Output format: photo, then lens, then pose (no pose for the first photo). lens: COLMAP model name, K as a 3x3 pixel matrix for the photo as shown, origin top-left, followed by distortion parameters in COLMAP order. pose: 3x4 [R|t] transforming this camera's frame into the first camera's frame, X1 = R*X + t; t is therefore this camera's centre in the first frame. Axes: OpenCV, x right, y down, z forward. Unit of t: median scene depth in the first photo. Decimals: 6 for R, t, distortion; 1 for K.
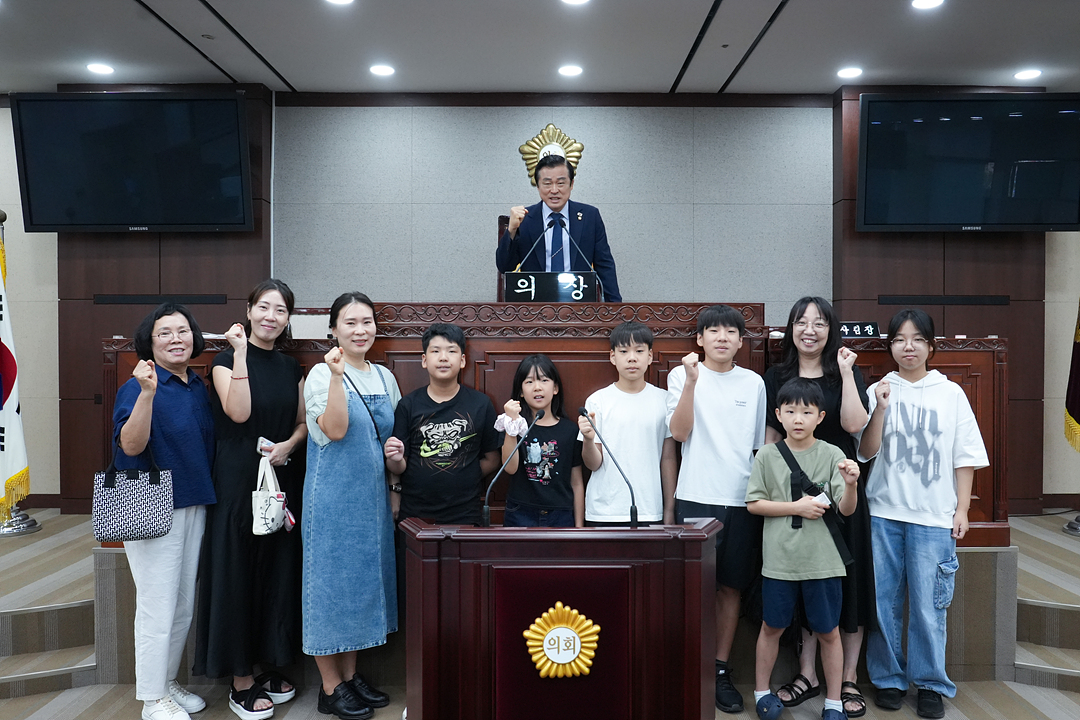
lens RADIAL K [[781.9, 0, 542.6], [0, 781.9, 340.7], [0, 0, 1]] dist [0.005177, 0.003342]
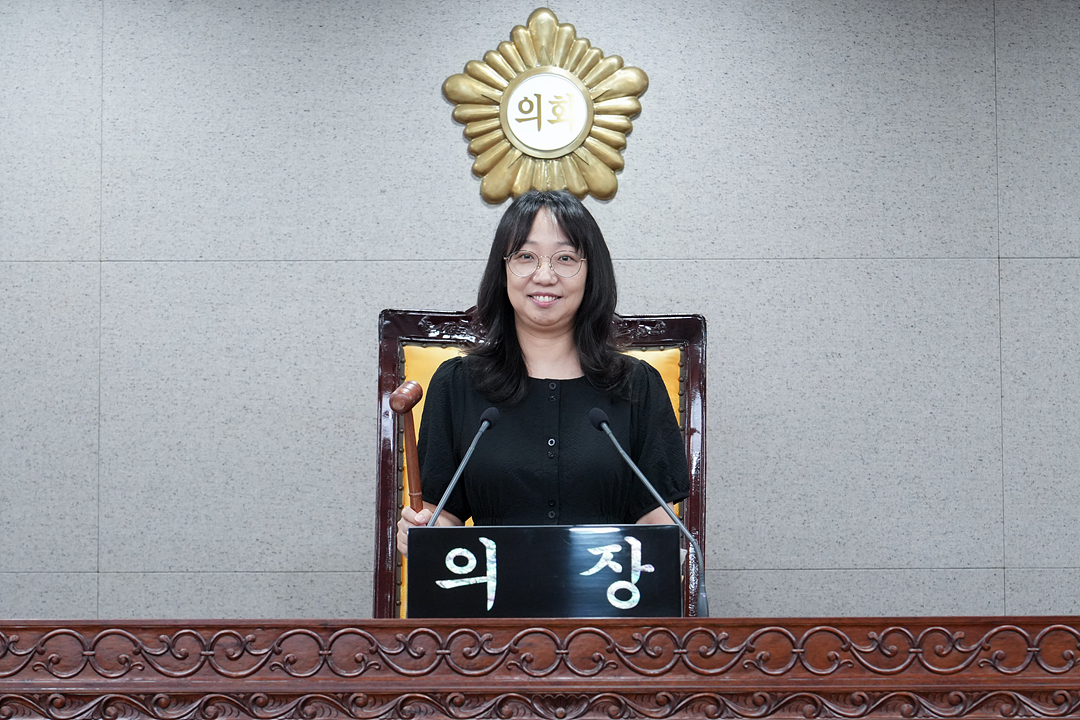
lens RADIAL K [[2927.8, 0, 536.5], [0, 2927.8, 282.2], [0, 0, 1]] dist [-0.012953, -0.157137]
pose [[0.999972, -0.003221, 0.006694, -0.000755], [0.003996, 0.992871, -0.119126, -0.042200], [-0.006262, 0.119149, 0.992857, -0.261759]]
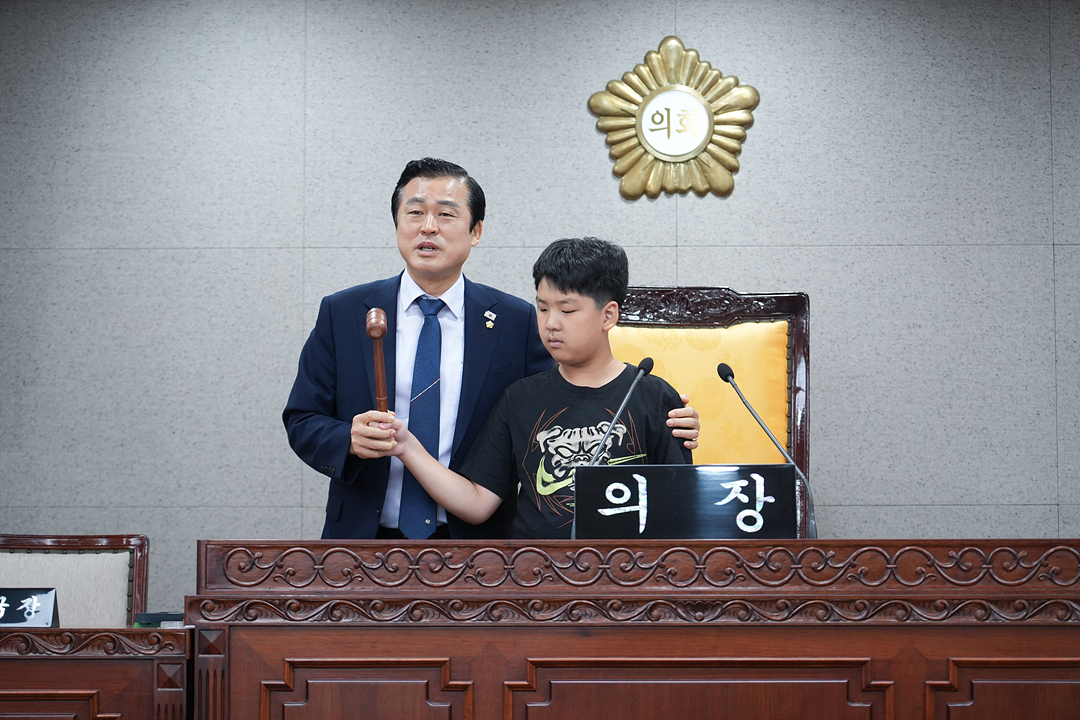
lens RADIAL K [[2601.9, 0, 581.7], [0, 2601.9, 266.8], [0, 0, 1]] dist [-0.031652, 0.492181]
pose [[0.999880, -0.003550, -0.015070, -0.023203], [0.001769, 0.993177, -0.116607, -0.031679], [0.015381, 0.116567, 0.993064, -0.384199]]
